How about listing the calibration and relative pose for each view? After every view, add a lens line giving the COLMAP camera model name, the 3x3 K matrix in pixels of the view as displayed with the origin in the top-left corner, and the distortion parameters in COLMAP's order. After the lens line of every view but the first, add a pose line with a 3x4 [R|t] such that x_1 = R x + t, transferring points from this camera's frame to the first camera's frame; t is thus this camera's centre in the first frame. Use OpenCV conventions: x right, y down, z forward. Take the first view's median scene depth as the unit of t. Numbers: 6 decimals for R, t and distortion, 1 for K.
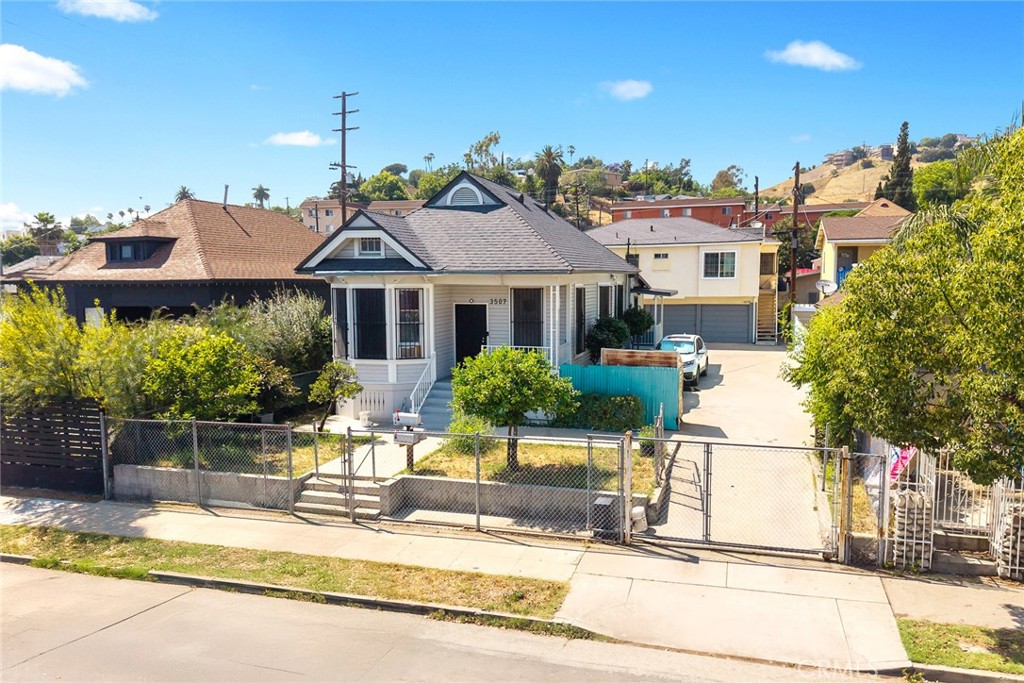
lens RADIAL K [[768.8, 0, 515.7], [0, 768.8, 341.3], [0, 0, 1]] dist [0.028746, 0.000558]
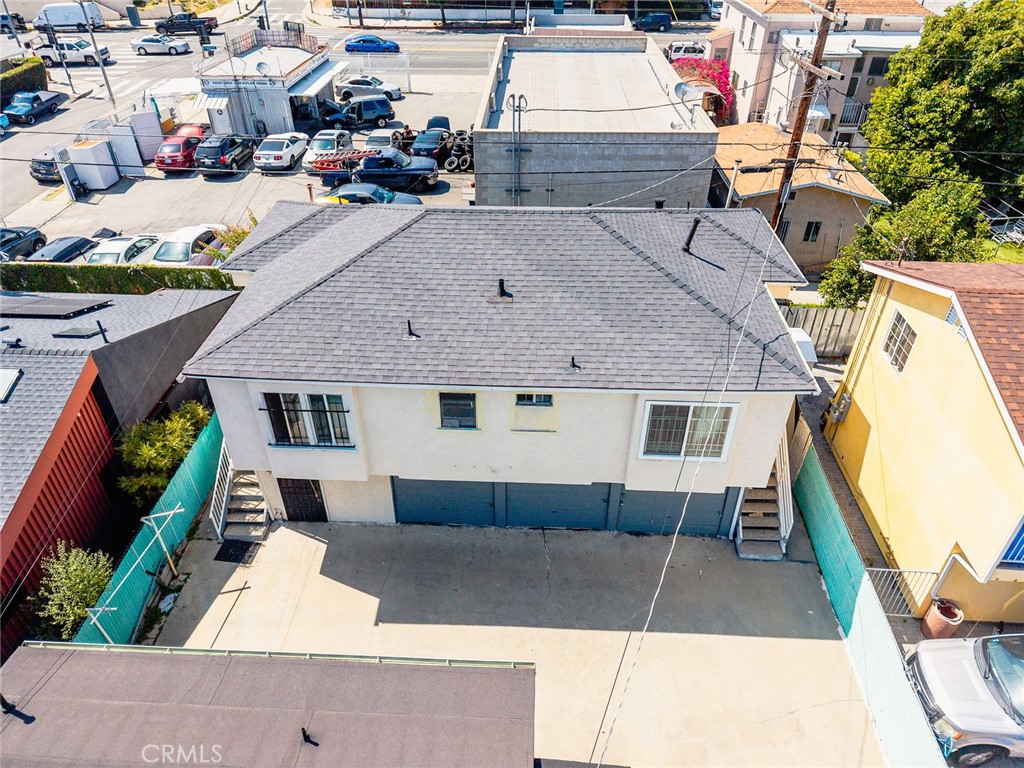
lens RADIAL K [[687.5, 0, 511.5], [0, 687.5, 383.3], [0, 0, 1]] dist [0.030369, -0.027263]
pose [[0.969280, -0.141689, 0.201050, 0.217391], [0.020479, 0.861056, 0.508098, -0.551364], [-0.245107, -0.488371, 0.837506, 1.405474]]
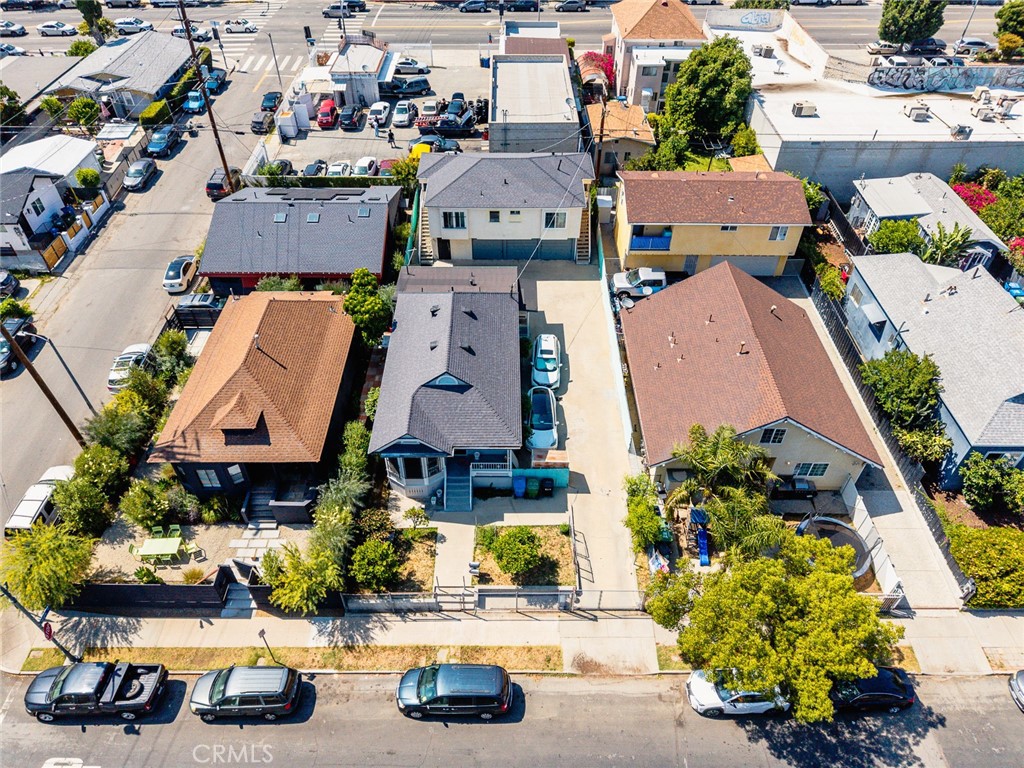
lens RADIAL K [[687.5, 0, 508.4], [0, 687.5, 383.9], [0, 0, 1]] dist [0.030369, -0.027263]
pose [[0.956906, -0.196356, 0.213952, -0.287371], [0.021731, 0.783107, 0.621508, -1.236449], [-0.289584, -0.590075, 0.753627, -0.224189]]
